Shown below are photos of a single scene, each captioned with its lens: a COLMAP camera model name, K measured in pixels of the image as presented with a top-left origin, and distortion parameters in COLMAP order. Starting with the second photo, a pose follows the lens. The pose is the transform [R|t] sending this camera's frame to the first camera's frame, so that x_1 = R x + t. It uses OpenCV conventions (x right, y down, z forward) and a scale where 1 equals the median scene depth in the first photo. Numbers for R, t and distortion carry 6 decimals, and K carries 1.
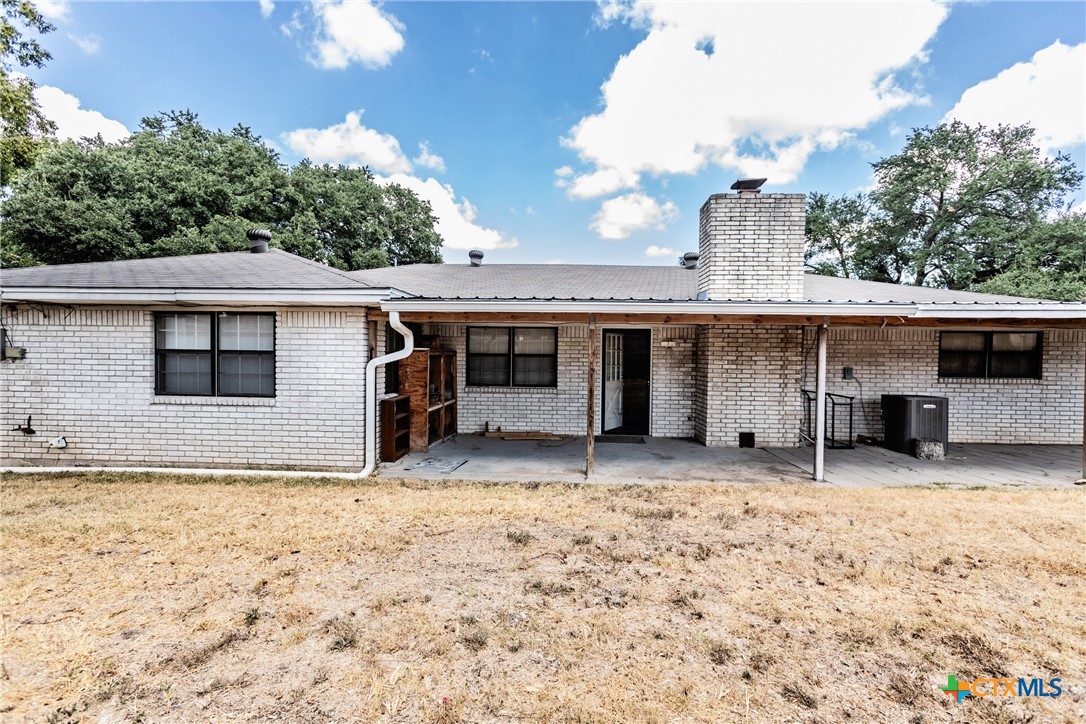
lens RADIAL K [[495.3, 0, 543.0], [0, 495.3, 362.0], [0, 0, 1]] dist [-0.001087, 0.000086]
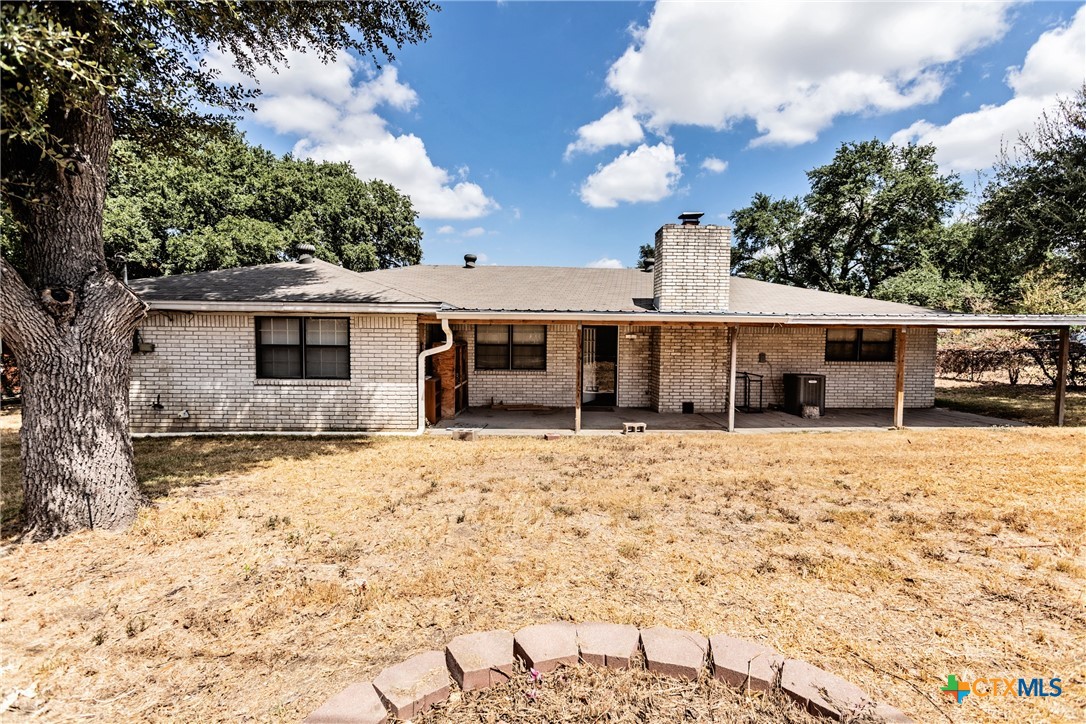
lens RADIAL K [[495.3, 0, 543.0], [0, 495.3, 362.0], [0, 0, 1]] dist [-0.001087, 0.000086]
pose [[0.997138, -0.006396, 0.075336, -0.095860], [0.003617, 0.999310, 0.036964, -0.022052], [-0.075520, -0.036585, 0.996473, -0.354553]]
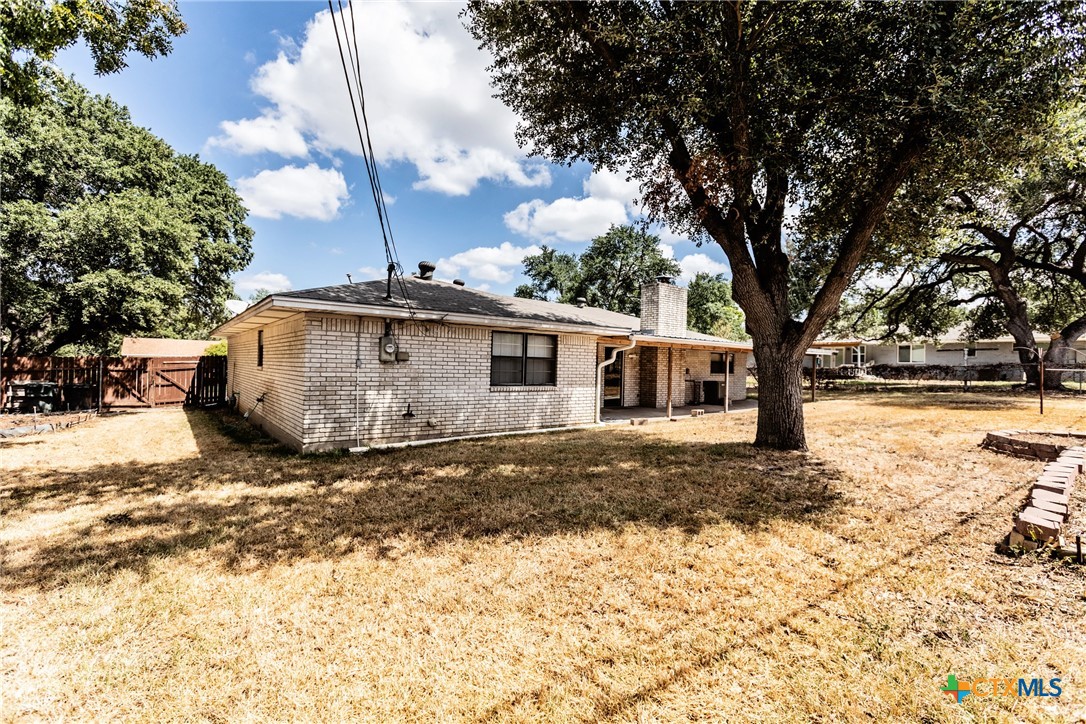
lens RADIAL K [[475.4, 0, 543.0], [0, 475.4, 362.0], [0, 0, 1]] dist [-0.000662, 0.000005]
pose [[0.761334, 0.009905, 0.648284, -1.415369], [-0.006186, 0.999949, -0.008014, 0.003772], [-0.648330, 0.002091, 0.761356, -0.185170]]
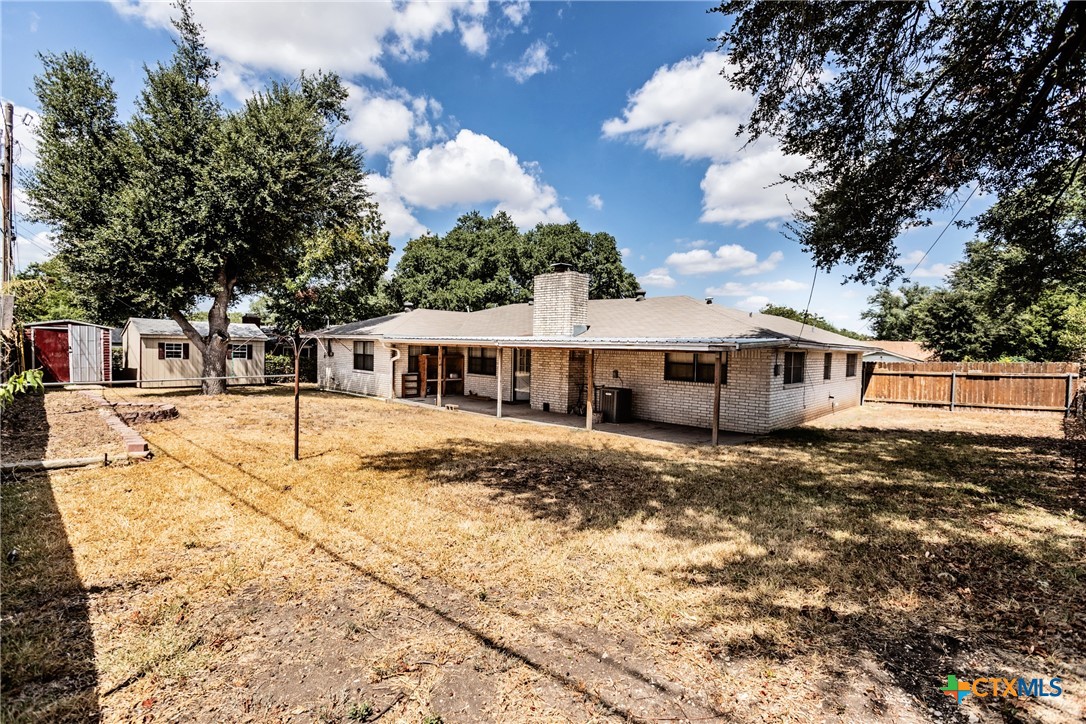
lens RADIAL K [[495.3, 0, 543.0], [0, 495.3, 362.0], [0, 0, 1]] dist [-0.001087, 0.000086]
pose [[0.757418, 0.027820, -0.652337, 1.806765], [-0.028706, 0.999545, 0.009297, -0.031425], [0.652299, 0.011685, 0.757872, -0.465864]]
